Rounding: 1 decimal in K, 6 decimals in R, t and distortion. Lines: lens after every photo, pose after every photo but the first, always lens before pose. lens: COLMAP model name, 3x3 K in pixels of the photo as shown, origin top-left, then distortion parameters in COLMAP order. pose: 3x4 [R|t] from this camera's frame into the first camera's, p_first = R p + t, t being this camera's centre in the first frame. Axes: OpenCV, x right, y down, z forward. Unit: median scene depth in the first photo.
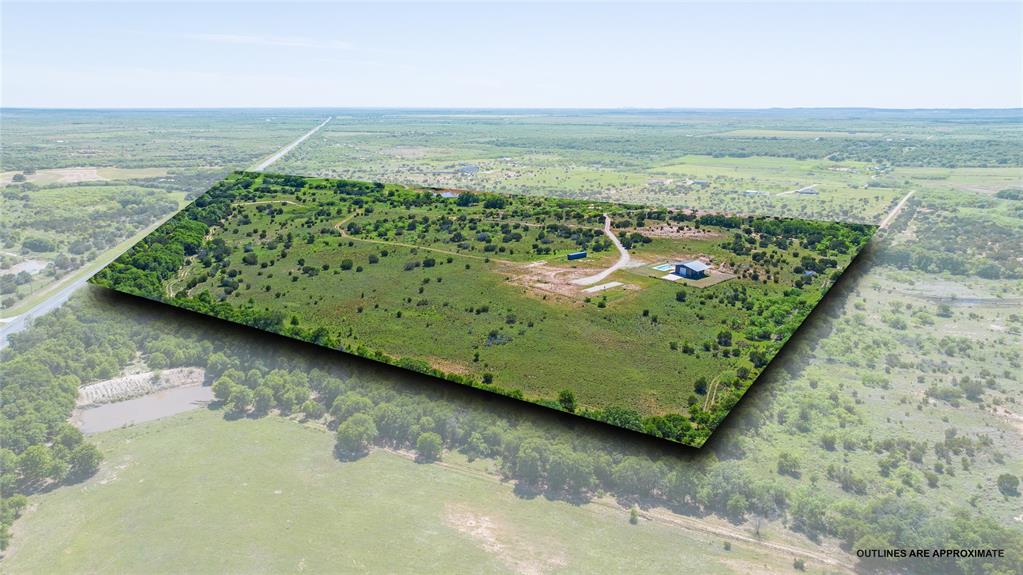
lens RADIAL K [[729.4, 0, 511.5], [0, 729.4, 287.5], [0, 0, 1]] dist [-0.030526, 0.027313]
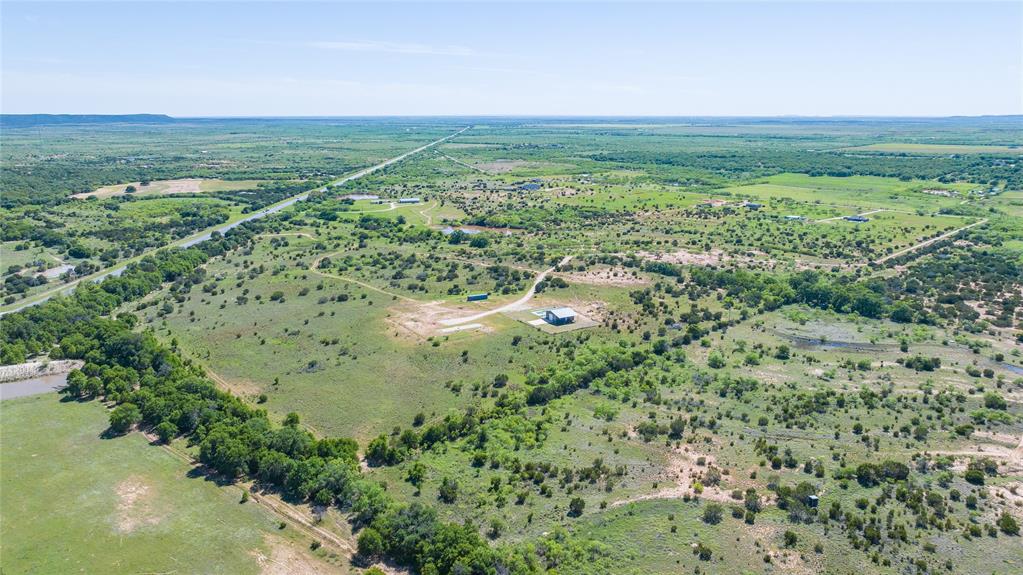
lens RADIAL K [[748.3, 0, 511.5], [0, 748.3, 287.5], [0, 0, 1]] dist [-0.037061, 0.040296]
pose [[0.978354, 0.043582, -0.202297, 0.123635], [-0.046469, 0.998874, -0.009539, -0.008783], [0.201653, 0.018733, 0.979278, -0.026641]]
